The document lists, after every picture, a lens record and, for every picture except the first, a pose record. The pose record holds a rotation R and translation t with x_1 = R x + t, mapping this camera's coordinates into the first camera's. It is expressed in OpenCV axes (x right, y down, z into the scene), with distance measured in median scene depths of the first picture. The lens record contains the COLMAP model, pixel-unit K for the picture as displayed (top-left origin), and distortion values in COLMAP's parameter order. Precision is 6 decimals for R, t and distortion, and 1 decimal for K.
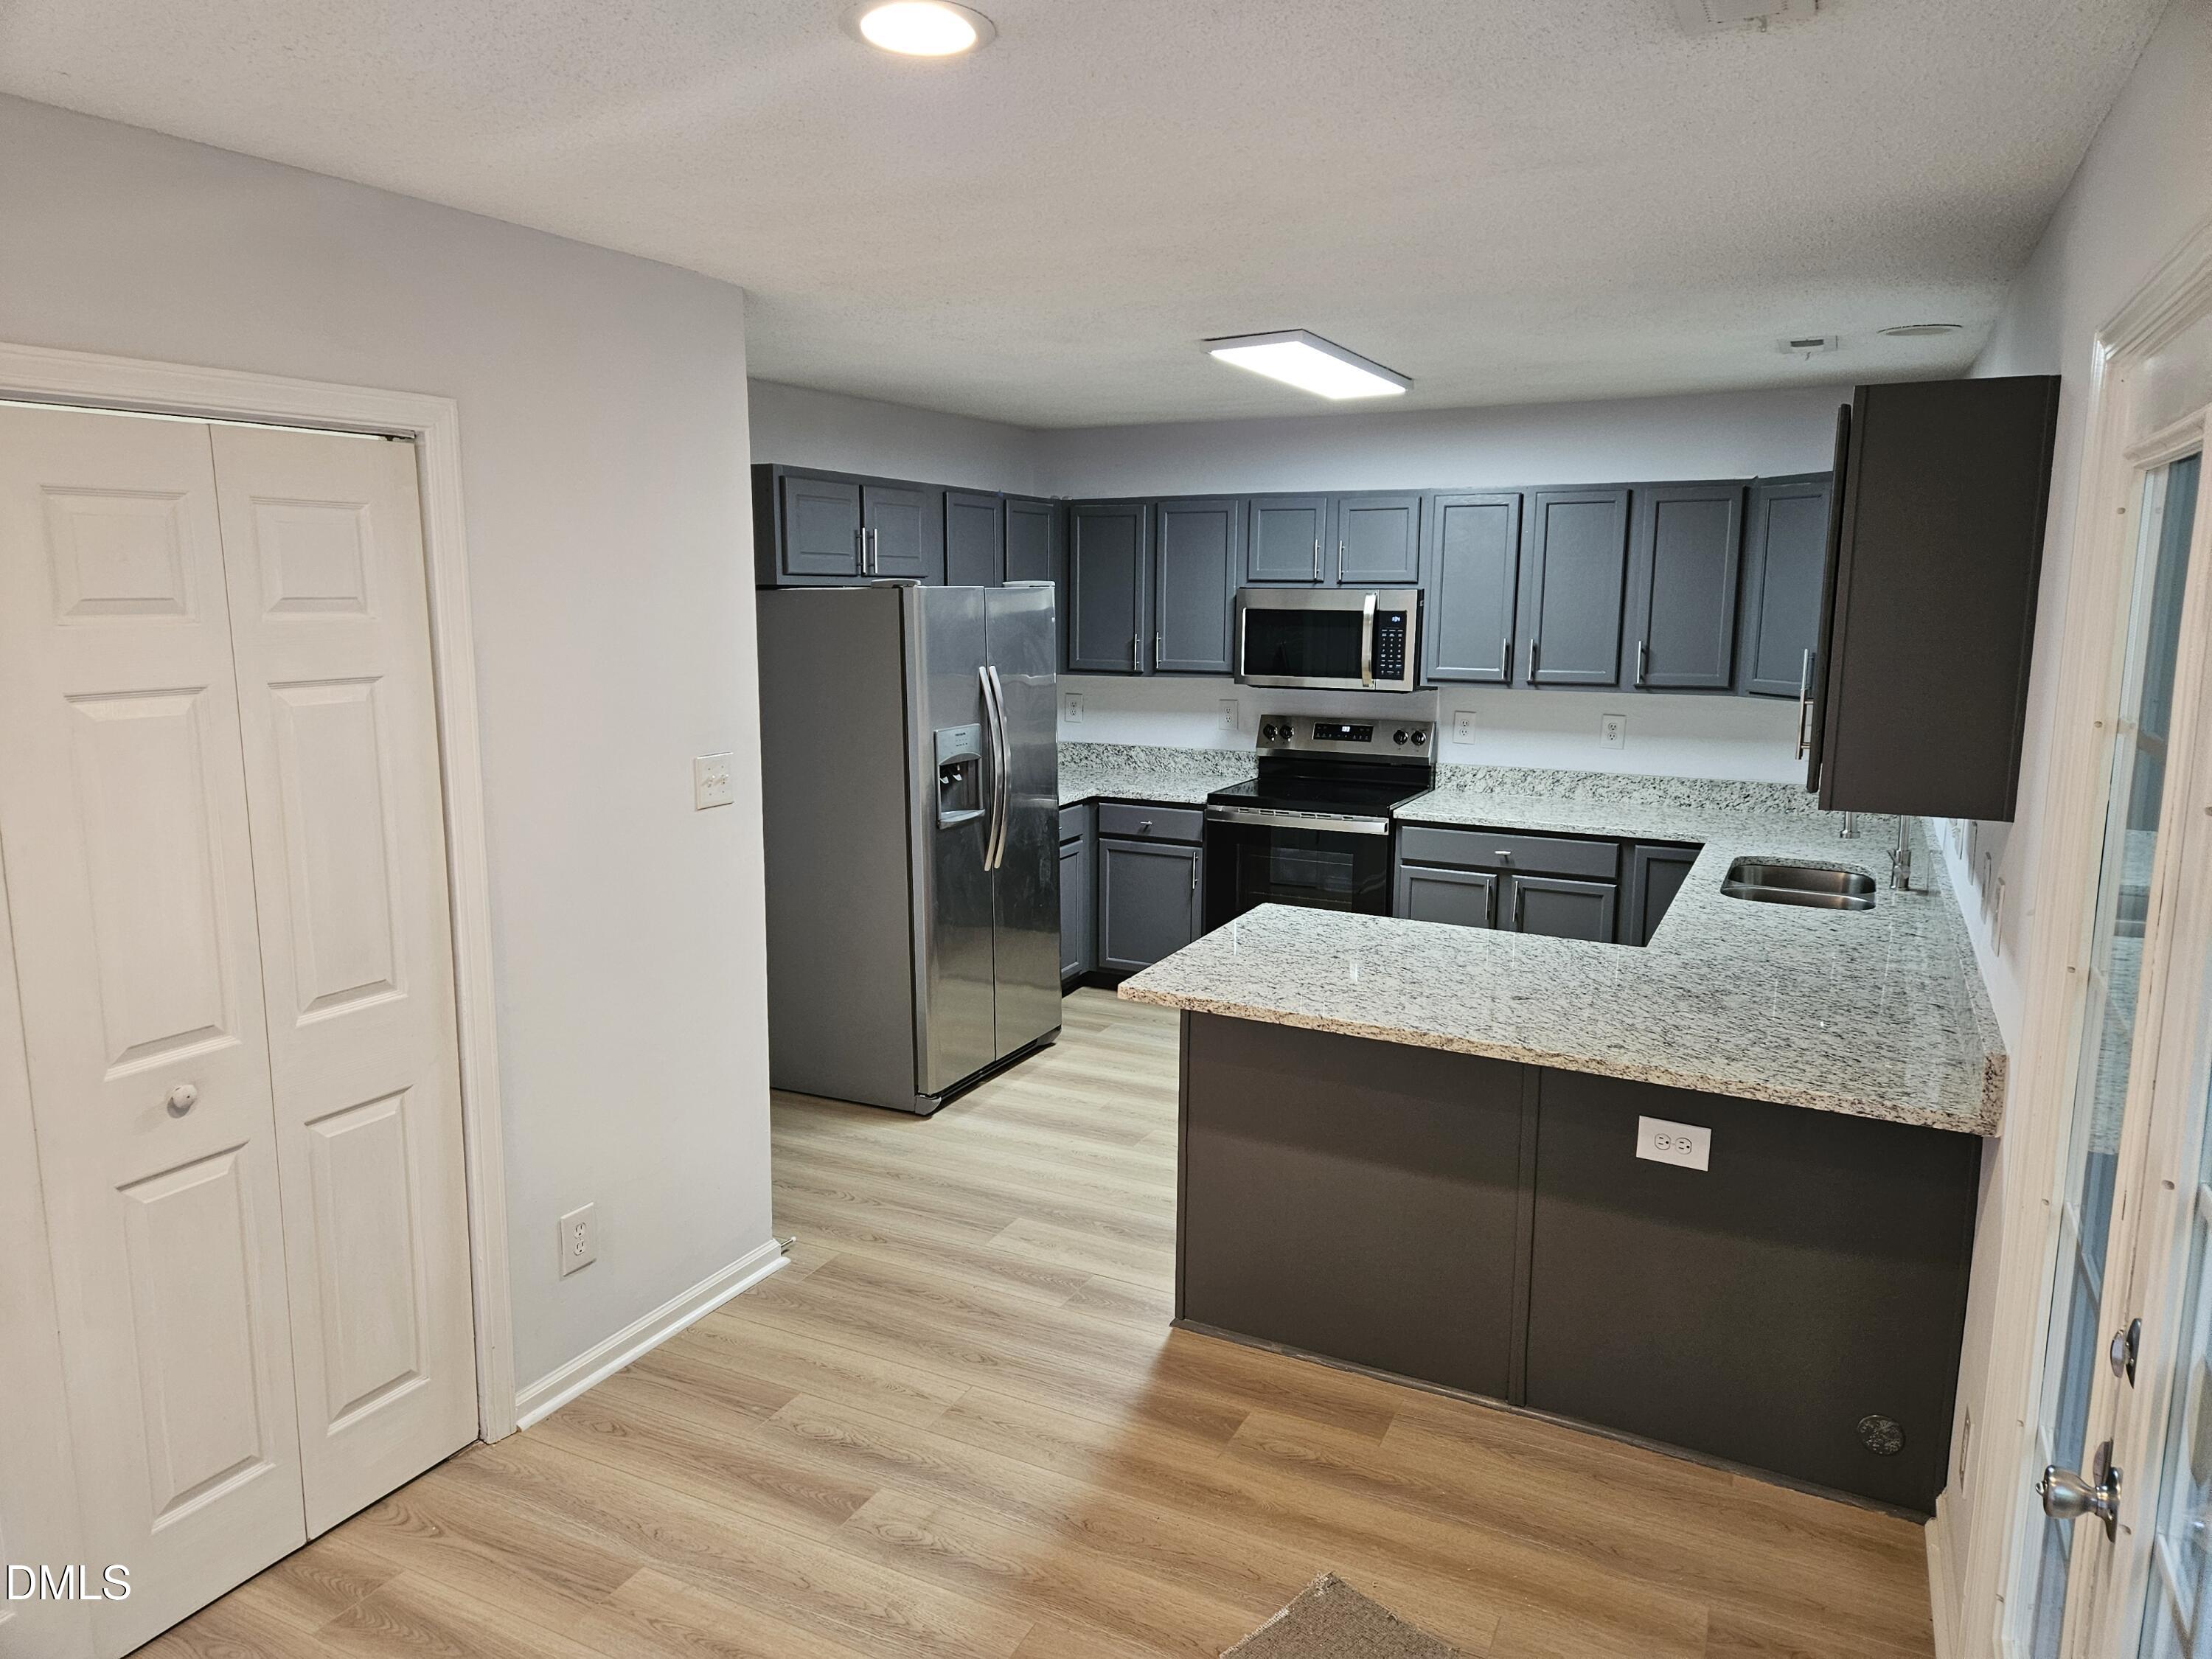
lens RADIAL K [[1491.1, 0, 1096.8], [0, 1491.1, 817.6], [0, 0, 1]] dist [0.097934, -0.095631]
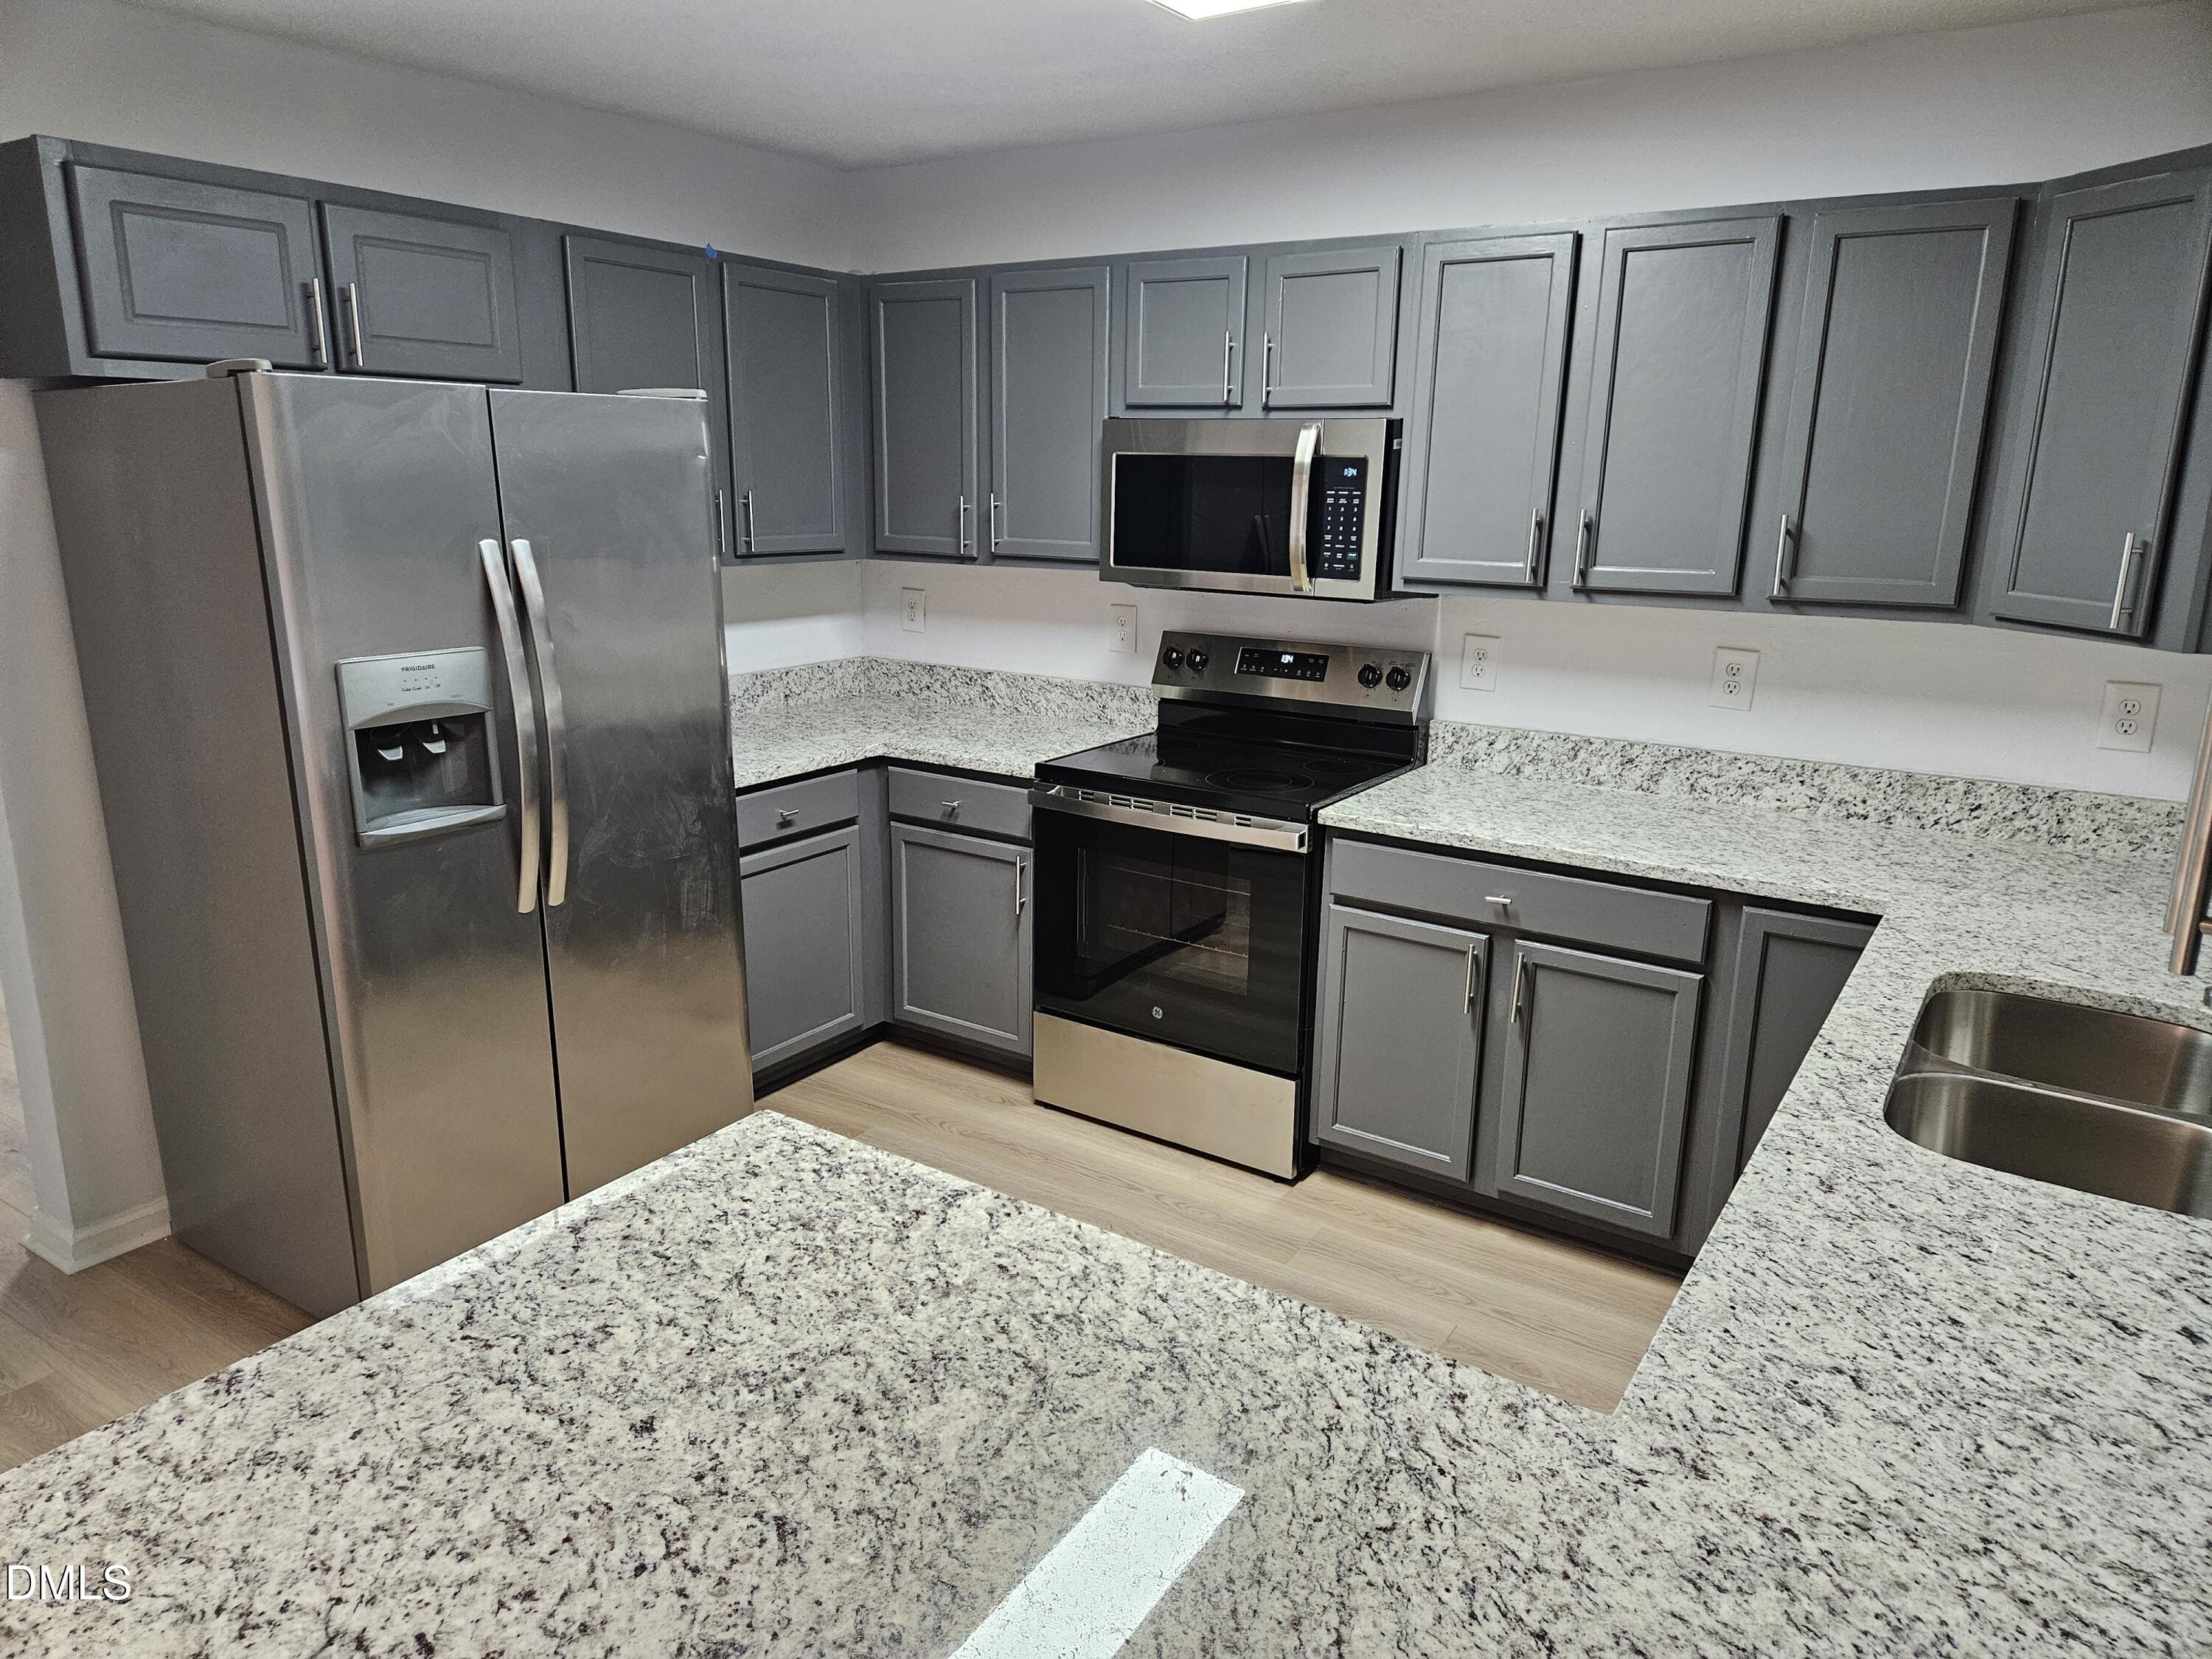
lens RADIAL K [[1467.9, 0, 1114.5], [0, 1467.9, 826.6], [0, 0, 1]] dist [0.093892, -0.084055]
pose [[0.992484, 0.038286, -0.116228, 0.180471], [-0.028187, 0.995781, 0.087328, -0.044298], [0.119082, -0.083396, 0.989376, 0.418562]]
